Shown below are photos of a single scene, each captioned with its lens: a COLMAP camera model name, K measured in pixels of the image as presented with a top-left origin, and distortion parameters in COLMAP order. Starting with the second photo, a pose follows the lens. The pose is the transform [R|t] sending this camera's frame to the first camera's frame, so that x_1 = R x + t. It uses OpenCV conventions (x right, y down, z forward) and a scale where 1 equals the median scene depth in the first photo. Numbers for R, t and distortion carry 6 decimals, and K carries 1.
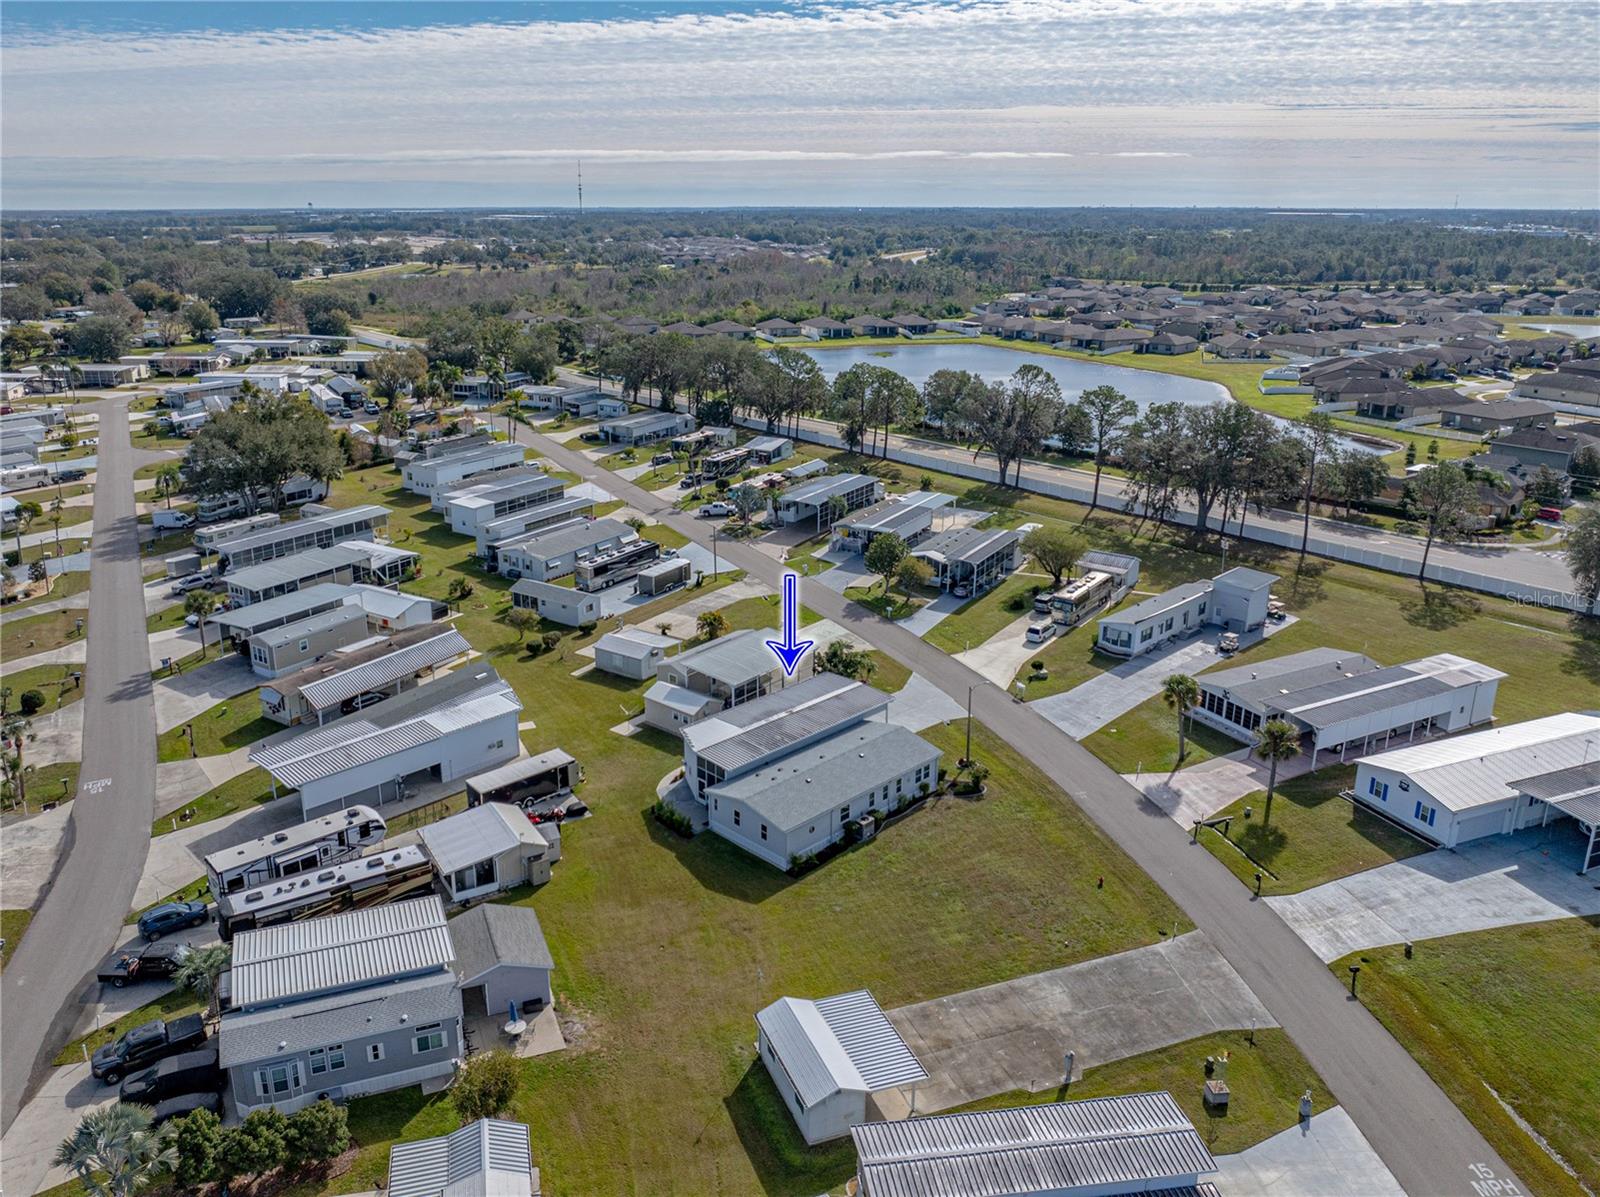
lens RADIAL K [[1205.8, 0, 799.5], [0, 1205.8, 544.3], [0, 0, 1]] dist [-0.019426, 0.009336]
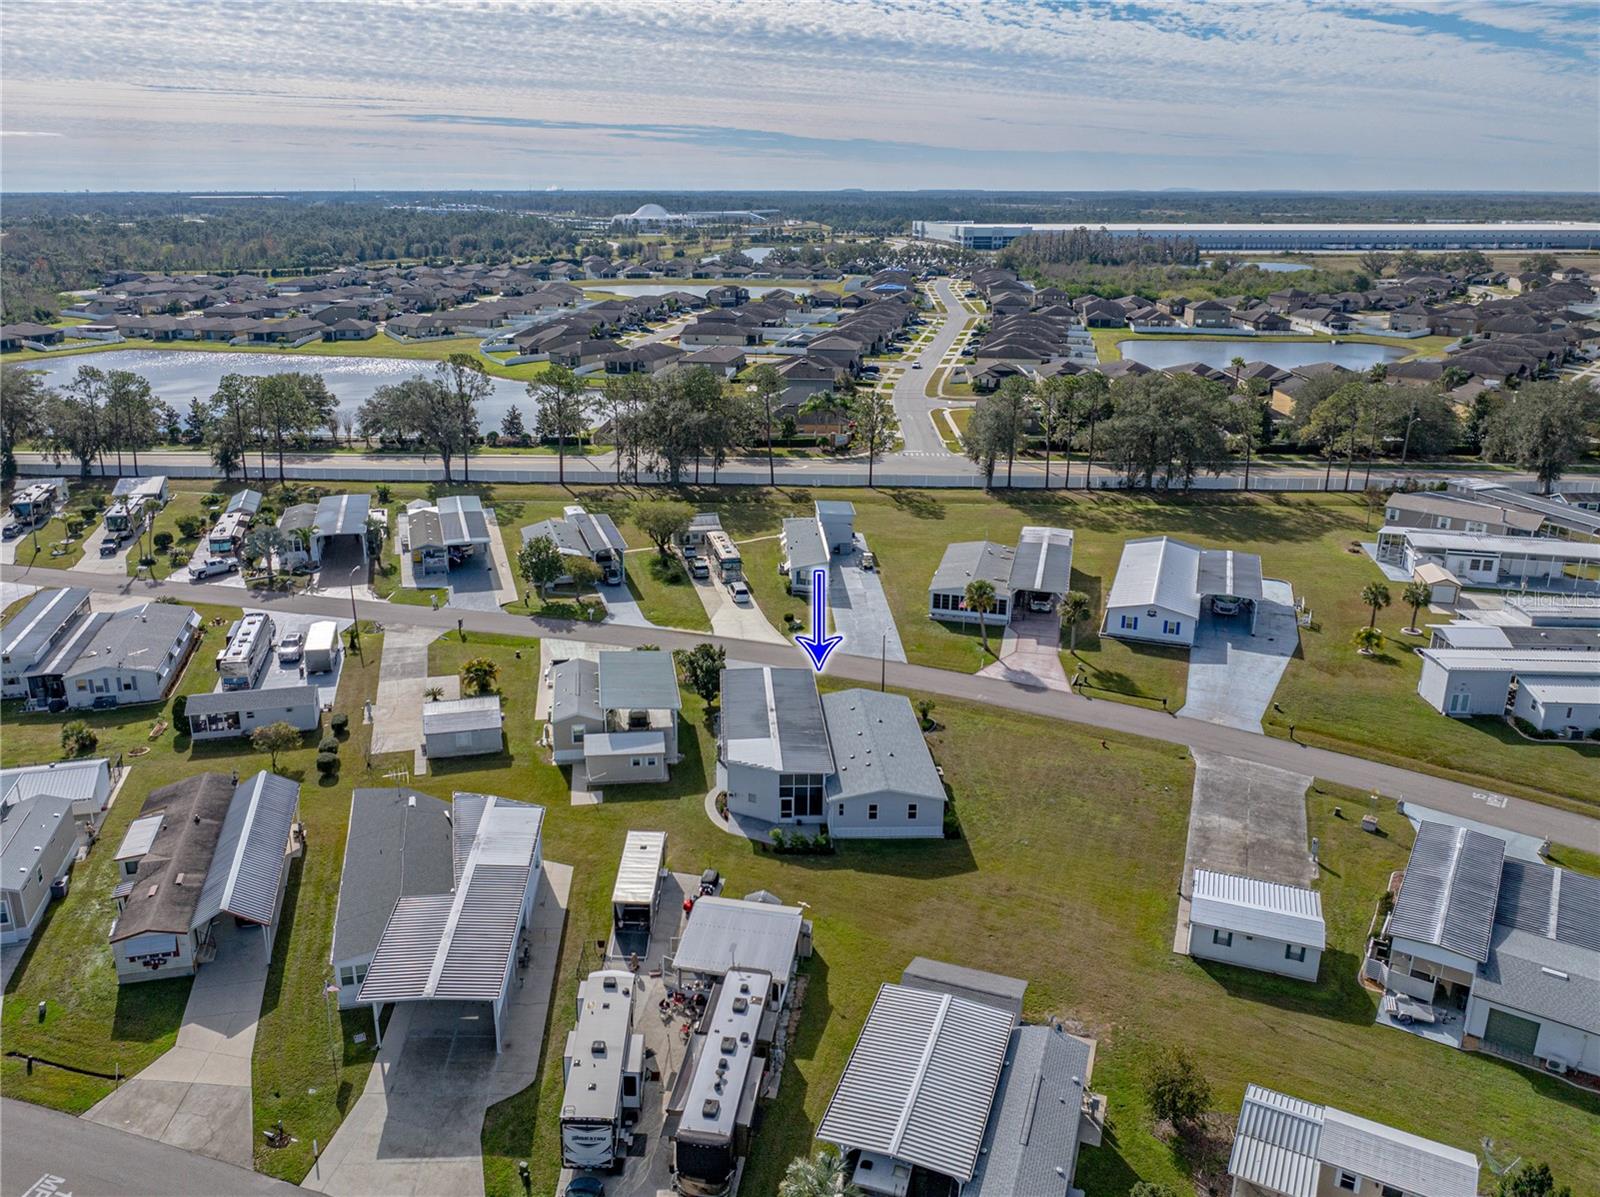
lens RADIAL K [[1187.5, 0, 774.0], [0, 1187.5, 534.3], [0, 0, 1]] dist [-0.018378, 0.003685]
pose [[0.678411, -0.204990, 0.705505, -0.486882], [0.198640, 0.975699, 0.092486, -0.065184], [-0.707320, 0.077398, 0.702644, 0.236186]]
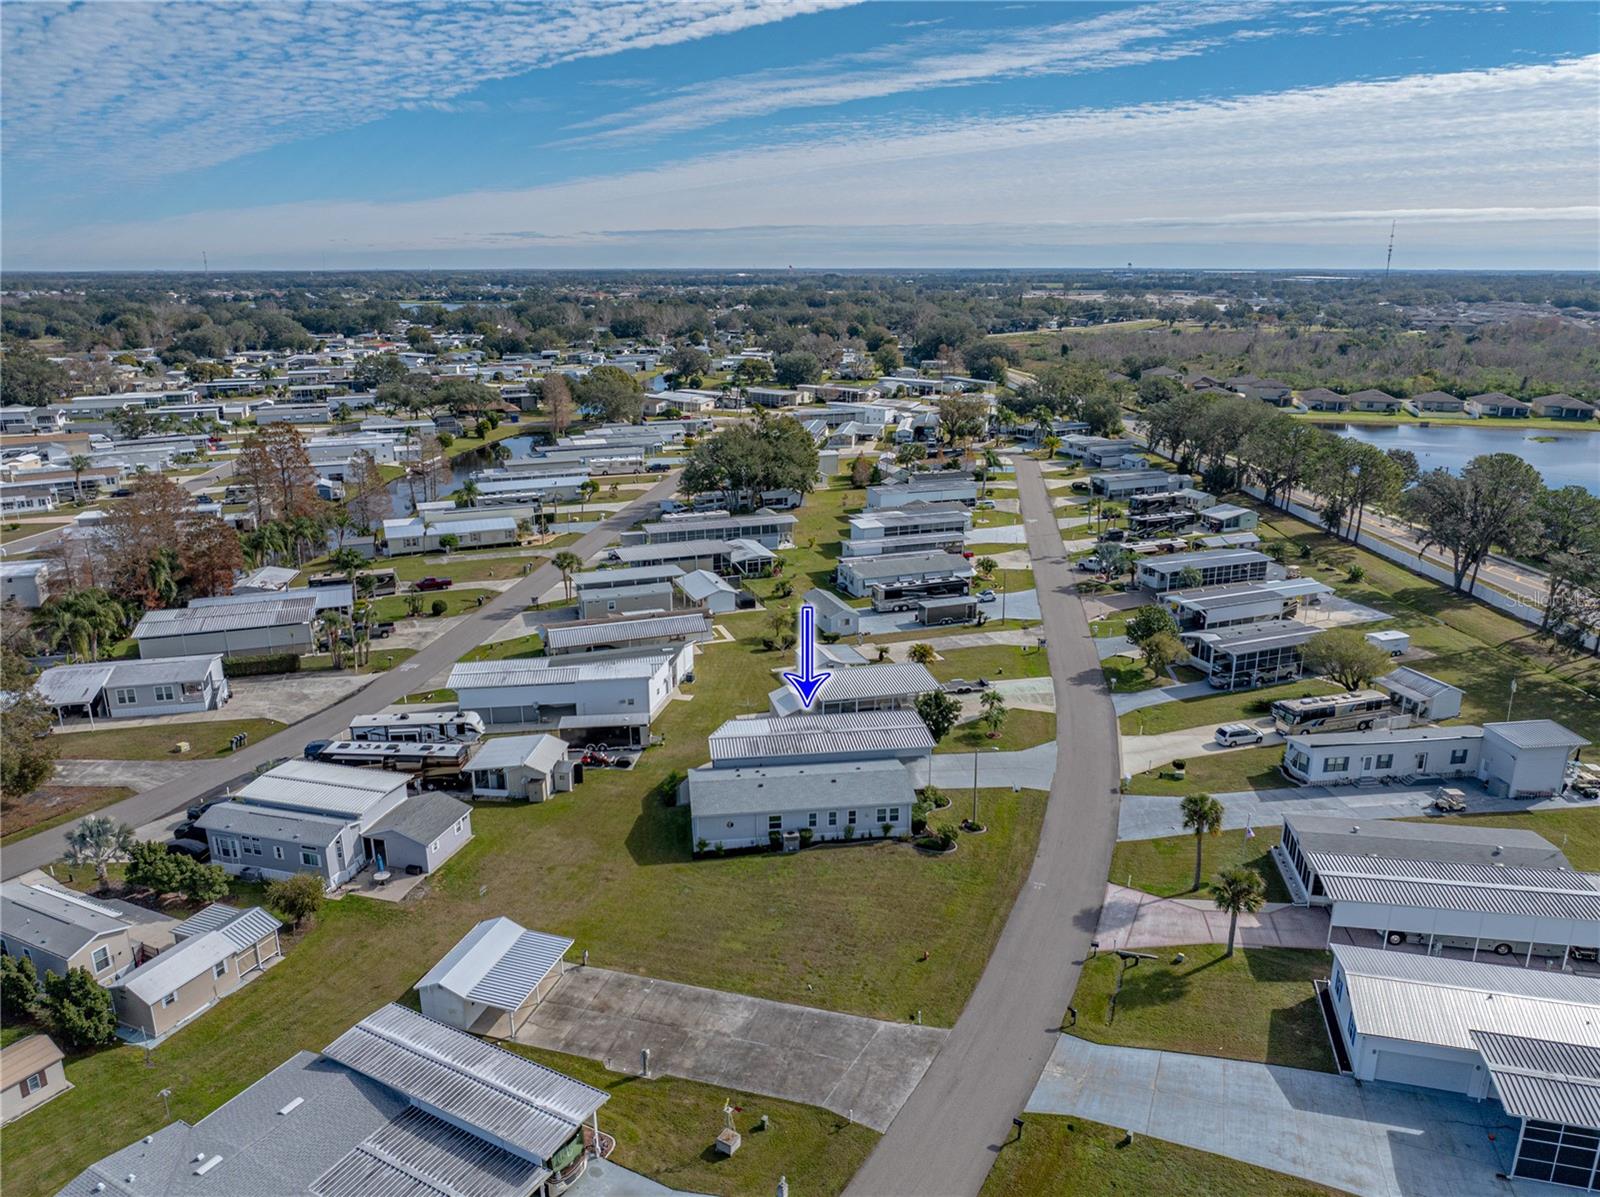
lens RADIAL K [[1181.7, 0, 830.6], [0, 1181.7, 523.4], [0, 0, 1]] dist [-0.023029, 0.013776]
pose [[0.801210, 0.128063, -0.584519, 0.437212], [-0.162706, 0.986651, -0.006857, -0.027232], [0.575838, 0.100599, 0.811351, 0.097318]]
